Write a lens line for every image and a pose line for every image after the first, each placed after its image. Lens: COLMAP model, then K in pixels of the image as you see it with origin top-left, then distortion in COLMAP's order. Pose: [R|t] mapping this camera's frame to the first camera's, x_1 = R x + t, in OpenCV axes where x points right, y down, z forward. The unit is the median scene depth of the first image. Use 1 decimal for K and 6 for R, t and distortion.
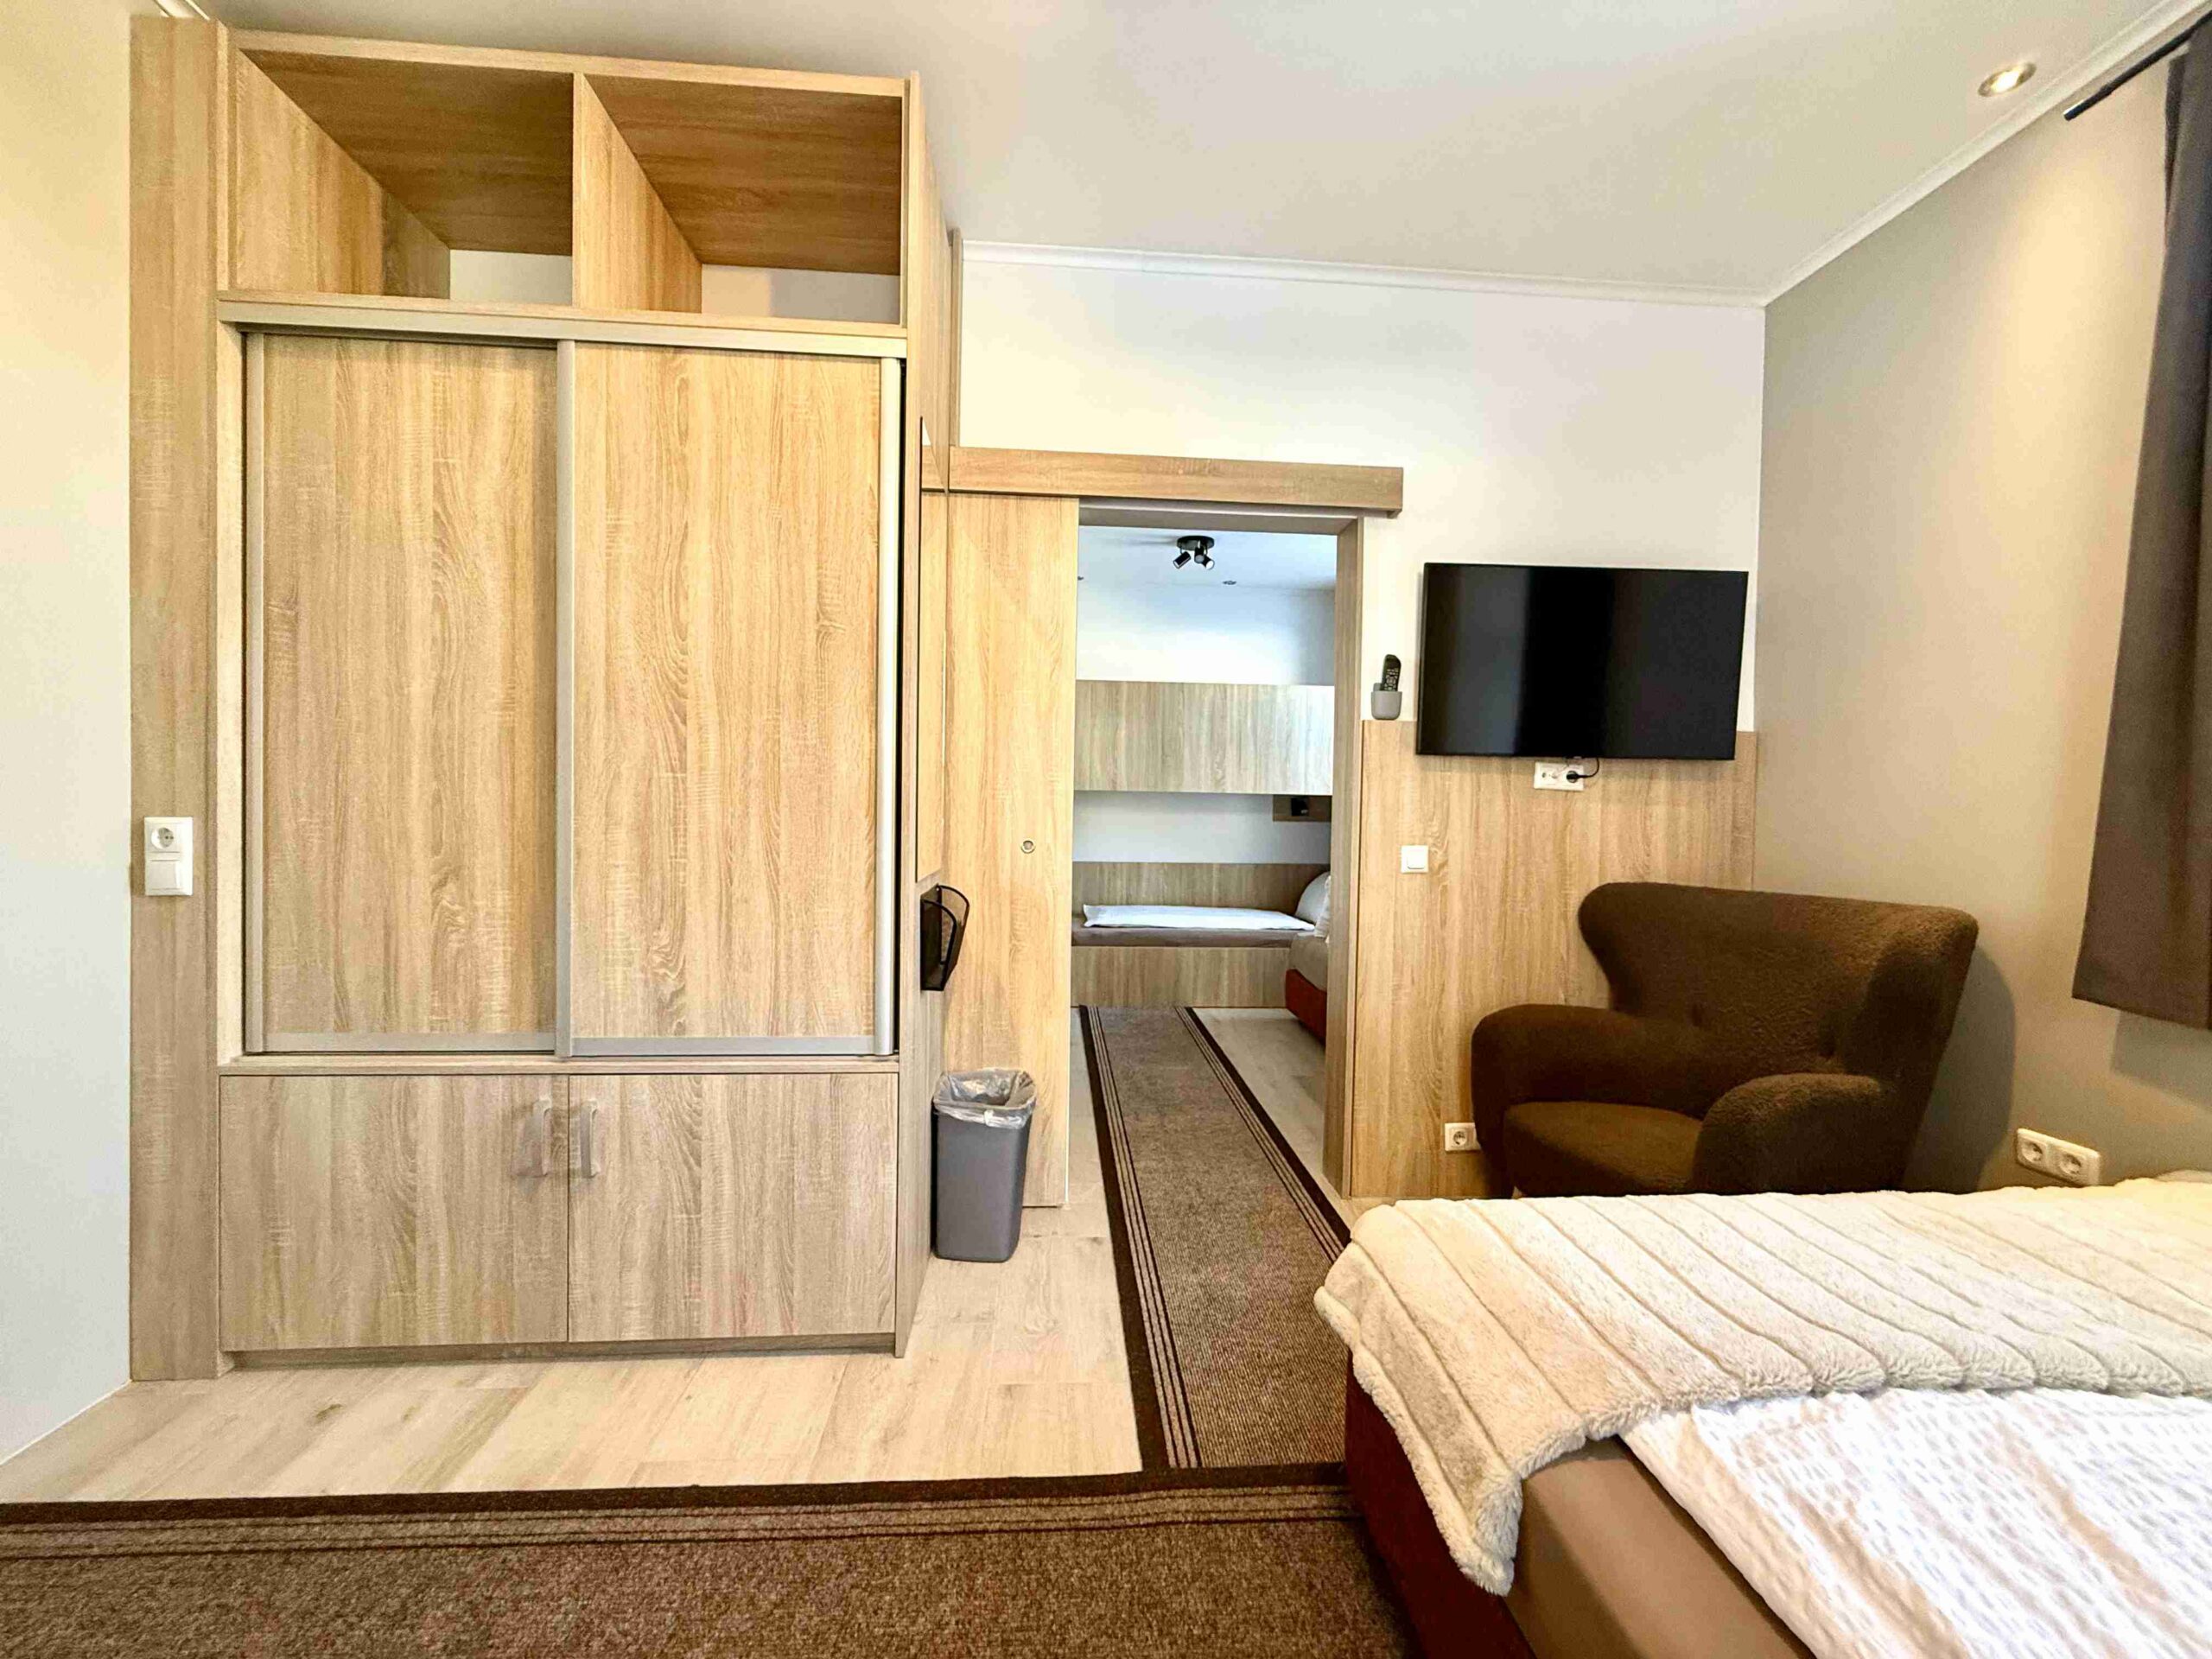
lens RADIAL K [[876.4, 0, 1097.4], [0, 876.4, 827.2], [0, 0, 1]] dist [-0.000087, 0.000055]
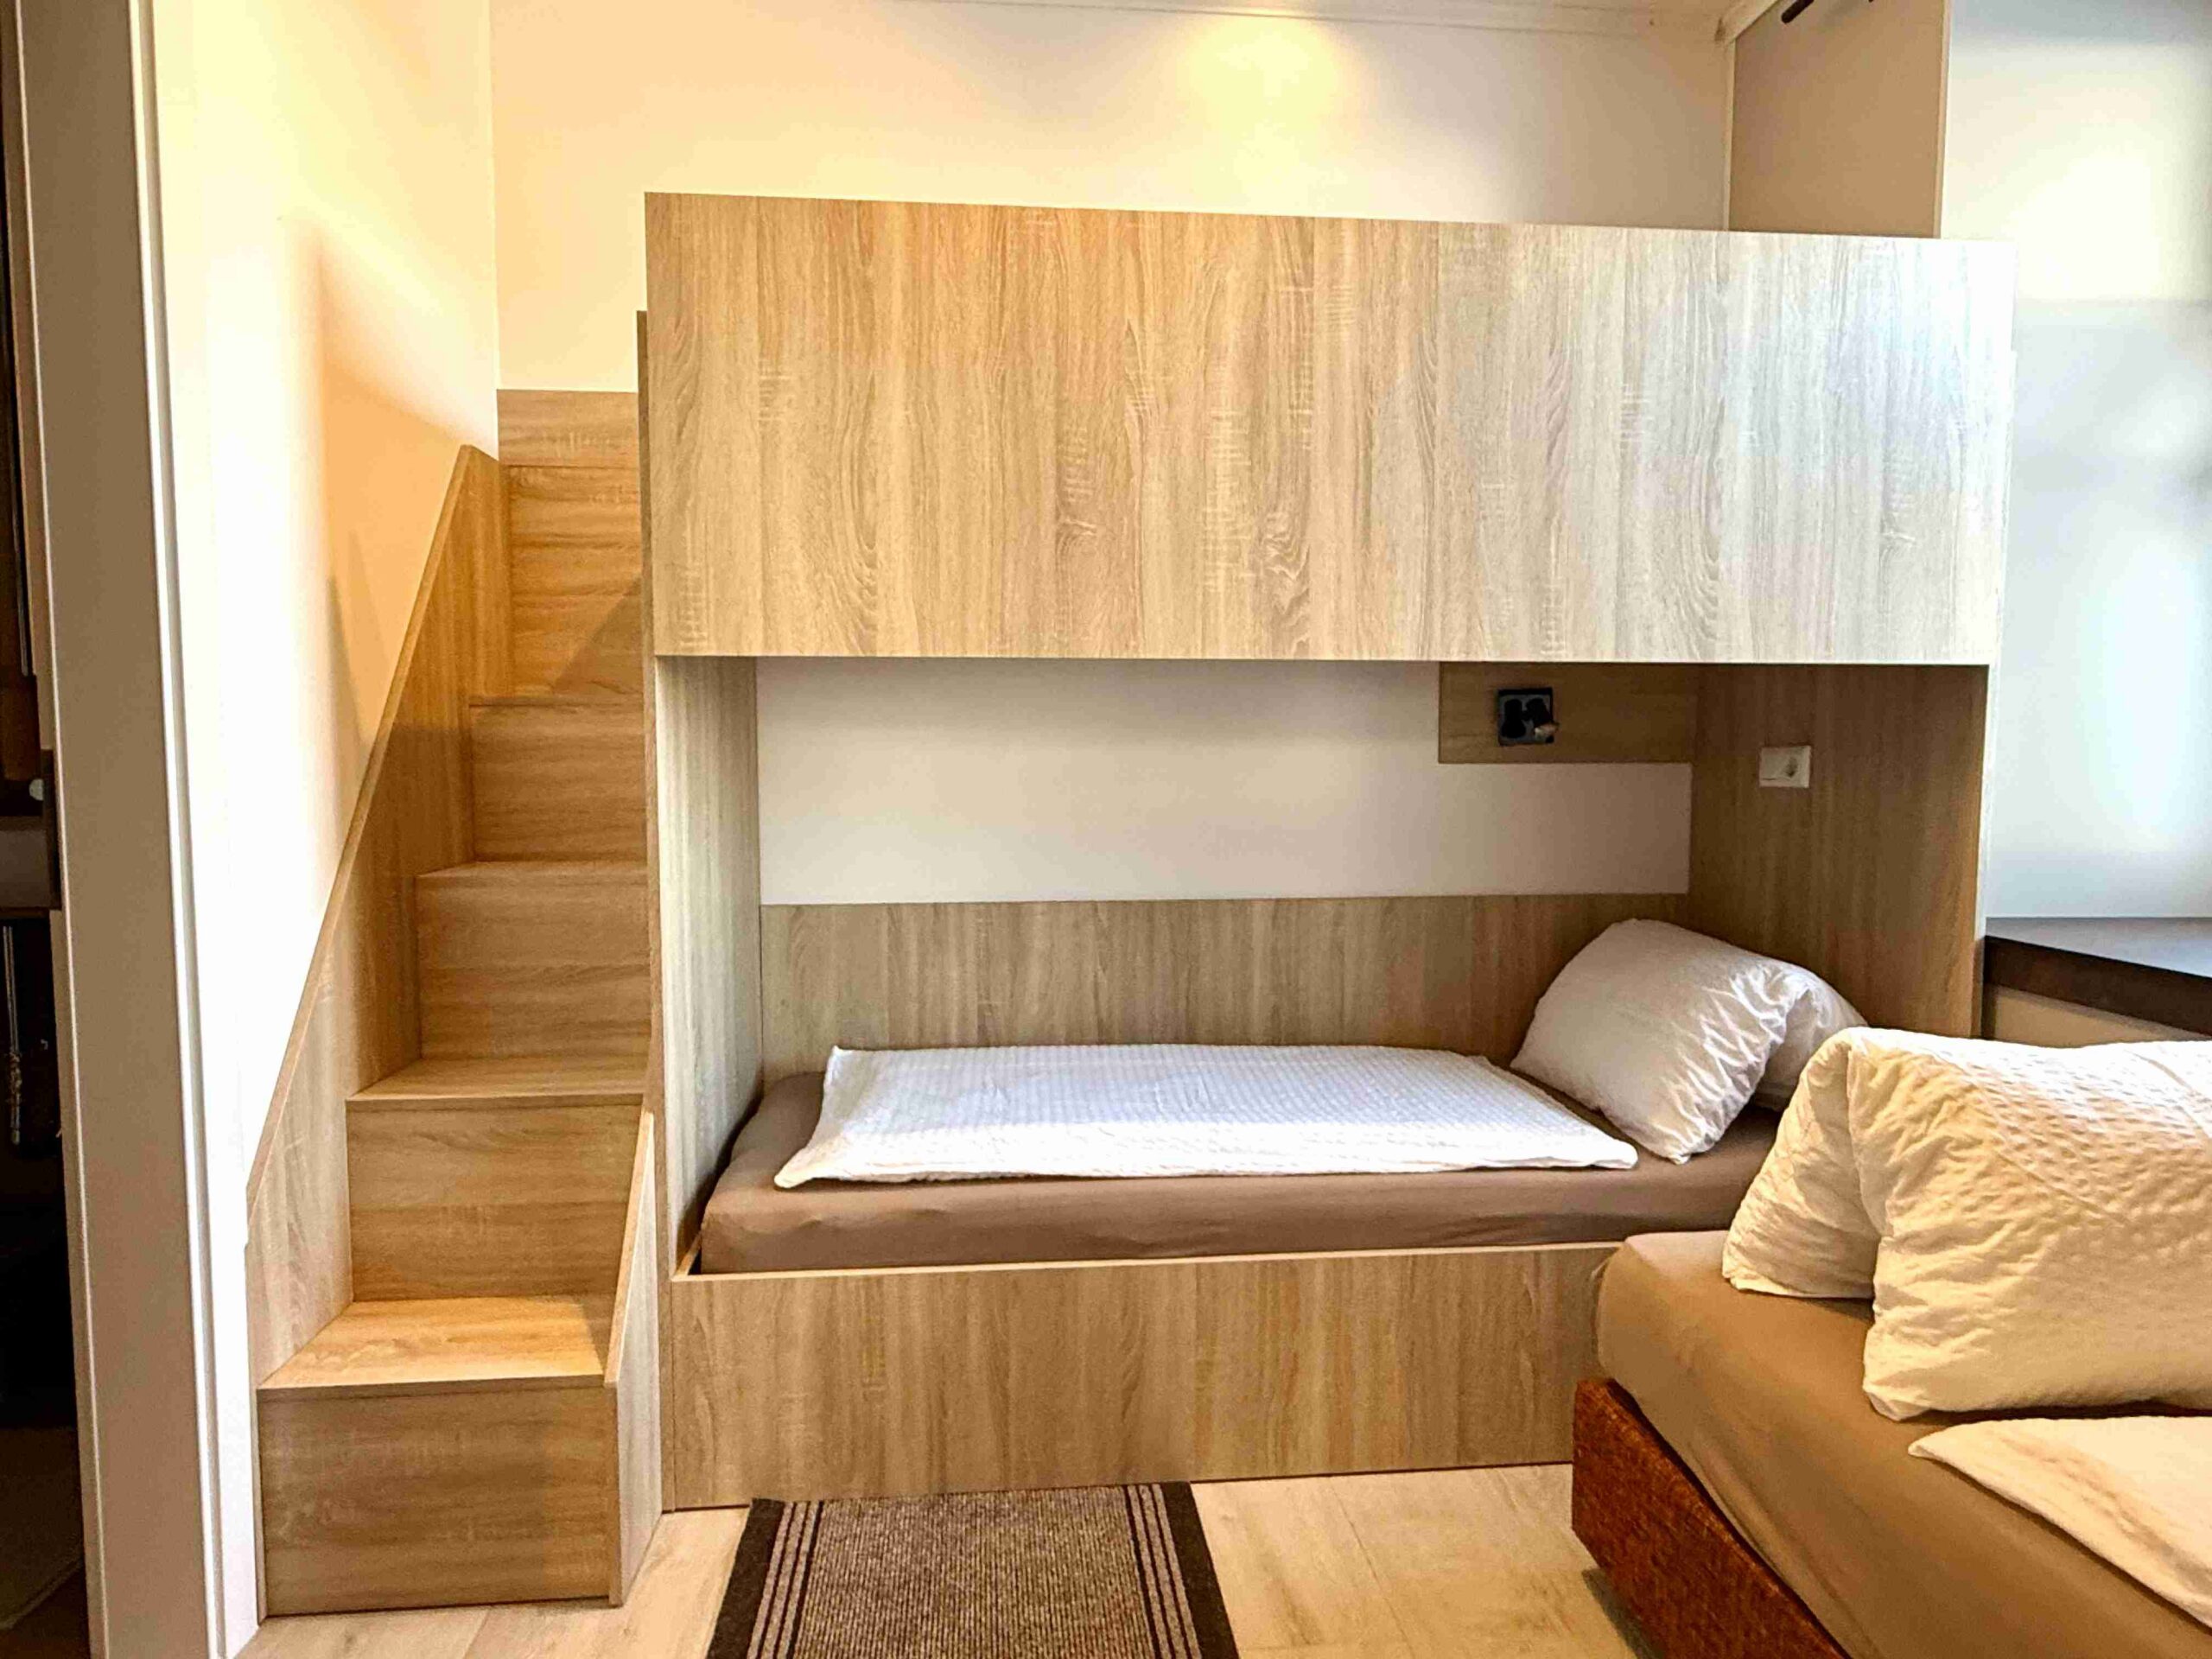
lens RADIAL K [[1300.6, 0, 1093.4], [0, 1300.6, 829.9], [0, 0, 1]] dist [0.001748, -0.000645]
pose [[0.999290, -0.018965, 0.032559, 0.069828], [0.017307, 0.998576, 0.050470, -0.010020], [-0.033470, -0.049870, 0.998195, 0.623155]]
